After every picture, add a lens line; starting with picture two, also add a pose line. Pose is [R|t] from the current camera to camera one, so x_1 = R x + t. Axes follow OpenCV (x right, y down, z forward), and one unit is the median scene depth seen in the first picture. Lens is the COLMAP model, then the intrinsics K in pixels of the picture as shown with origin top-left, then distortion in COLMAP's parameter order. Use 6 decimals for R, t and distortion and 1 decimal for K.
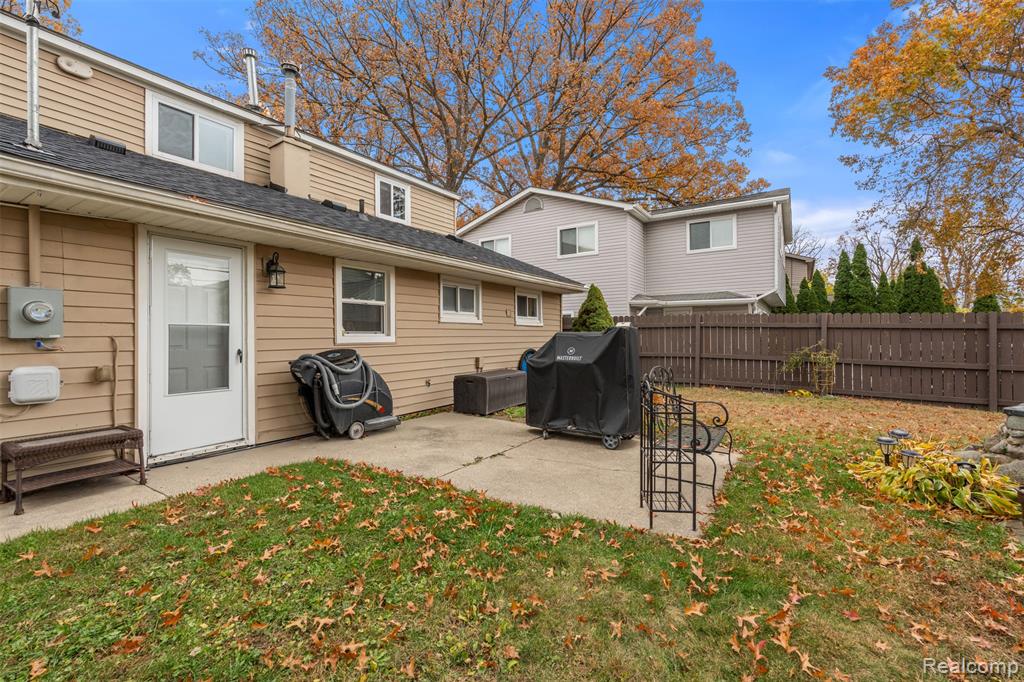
lens RADIAL K [[444.8, 0, 515.0], [0, 444.8, 341.6], [0, 0, 1]] dist [-0.002038, -0.000201]
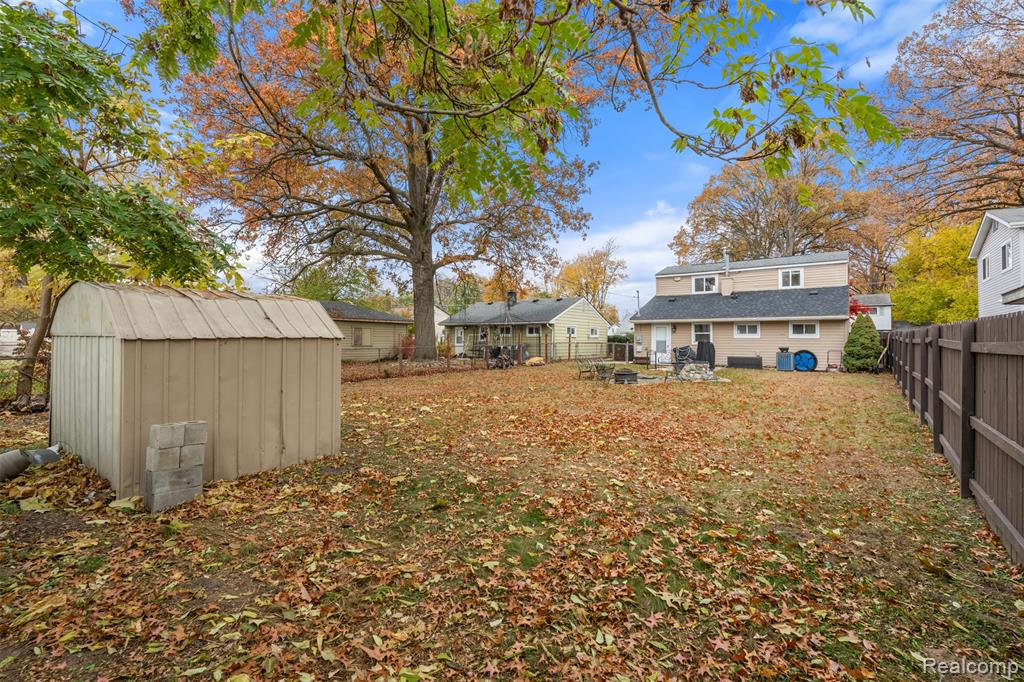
lens RADIAL K [[461.6, 0, 517.5], [0, 461.6, 335.7], [0, 0, 1]] dist [-0.002084, -0.000455]
pose [[-0.034143, -0.007128, -0.999392, 3.251658], [-0.018096, 0.999815, -0.006513, -0.016759], [0.999253, 0.017863, -0.034266, -0.348328]]
